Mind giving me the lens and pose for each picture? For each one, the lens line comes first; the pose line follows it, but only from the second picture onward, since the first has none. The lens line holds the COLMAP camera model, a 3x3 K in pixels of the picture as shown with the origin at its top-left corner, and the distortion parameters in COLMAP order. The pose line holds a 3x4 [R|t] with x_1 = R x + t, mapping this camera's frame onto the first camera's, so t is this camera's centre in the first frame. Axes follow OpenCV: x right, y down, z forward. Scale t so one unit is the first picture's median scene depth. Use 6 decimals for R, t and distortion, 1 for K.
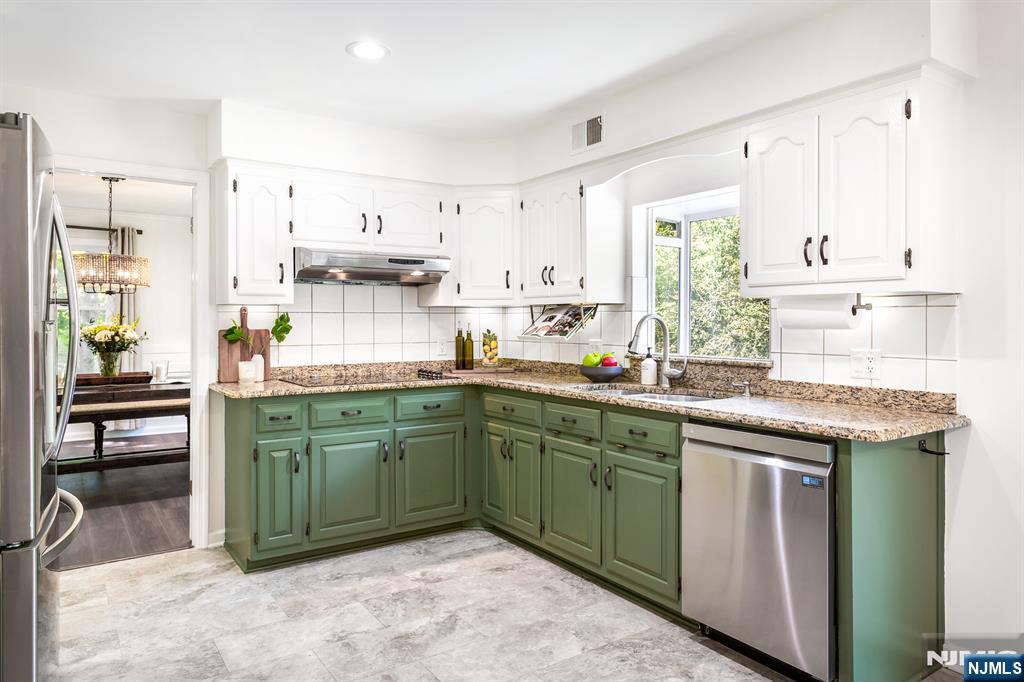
lens RADIAL K [[665.3, 0, 509.7], [0, 665.3, 325.9], [0, 0, 1]] dist [0.001969, -0.000602]
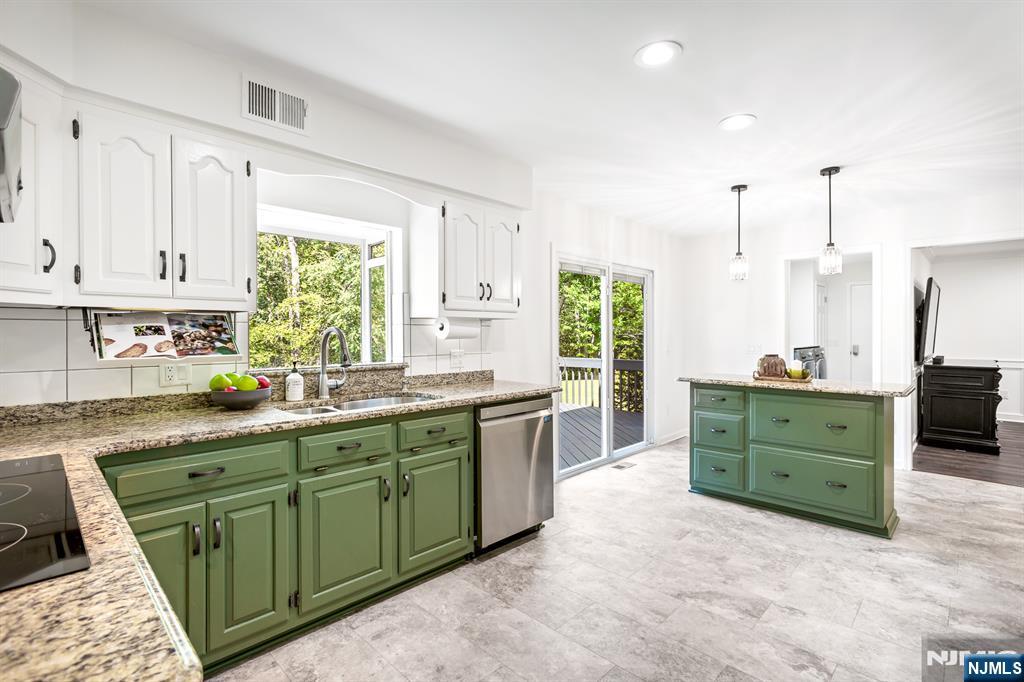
lens RADIAL K [[481.3, 0, 512.0], [0, 481.3, 341.0], [0, 0, 1]] dist [0.000054, 0.001080]
pose [[-0.198021, -0.018555, 0.980022, -0.518280], [0.004106, 0.999796, 0.019760, -0.009024], [-0.980189, 0.007937, -0.197905, 0.820060]]
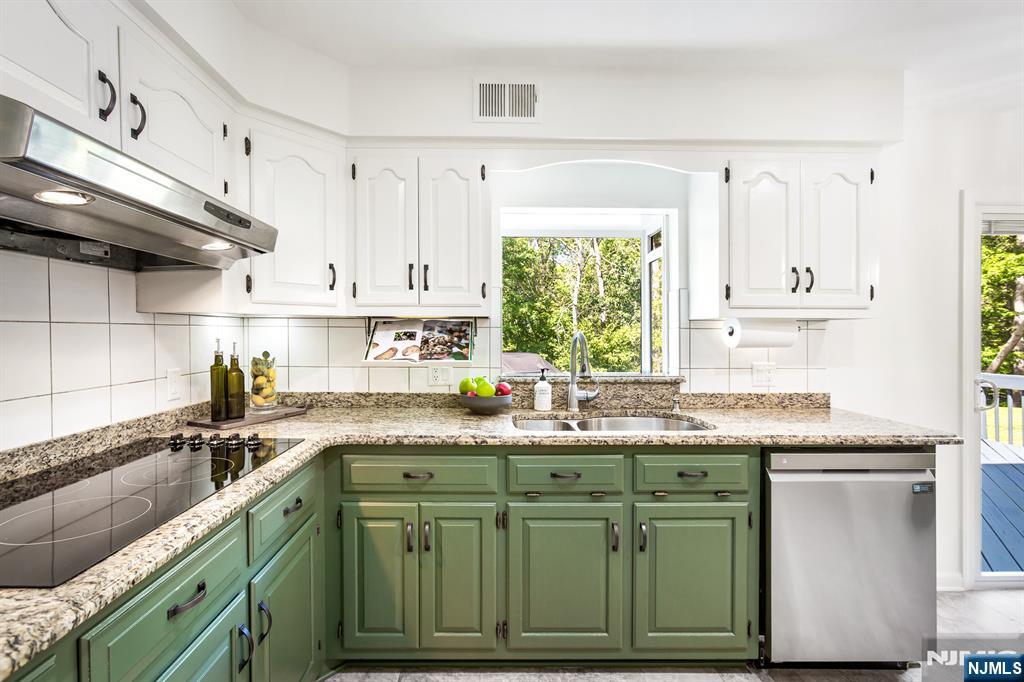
lens RADIAL K [[468.8, 0, 487.0], [0, 468.8, 338.9], [0, 0, 1]] dist [-0.025930, 0.016361]
pose [[0.552115, -0.009398, 0.833715, -0.352655], [0.000500, 0.999940, 0.010941, -0.014276], [-0.833768, -0.005624, 0.552086, 0.705463]]
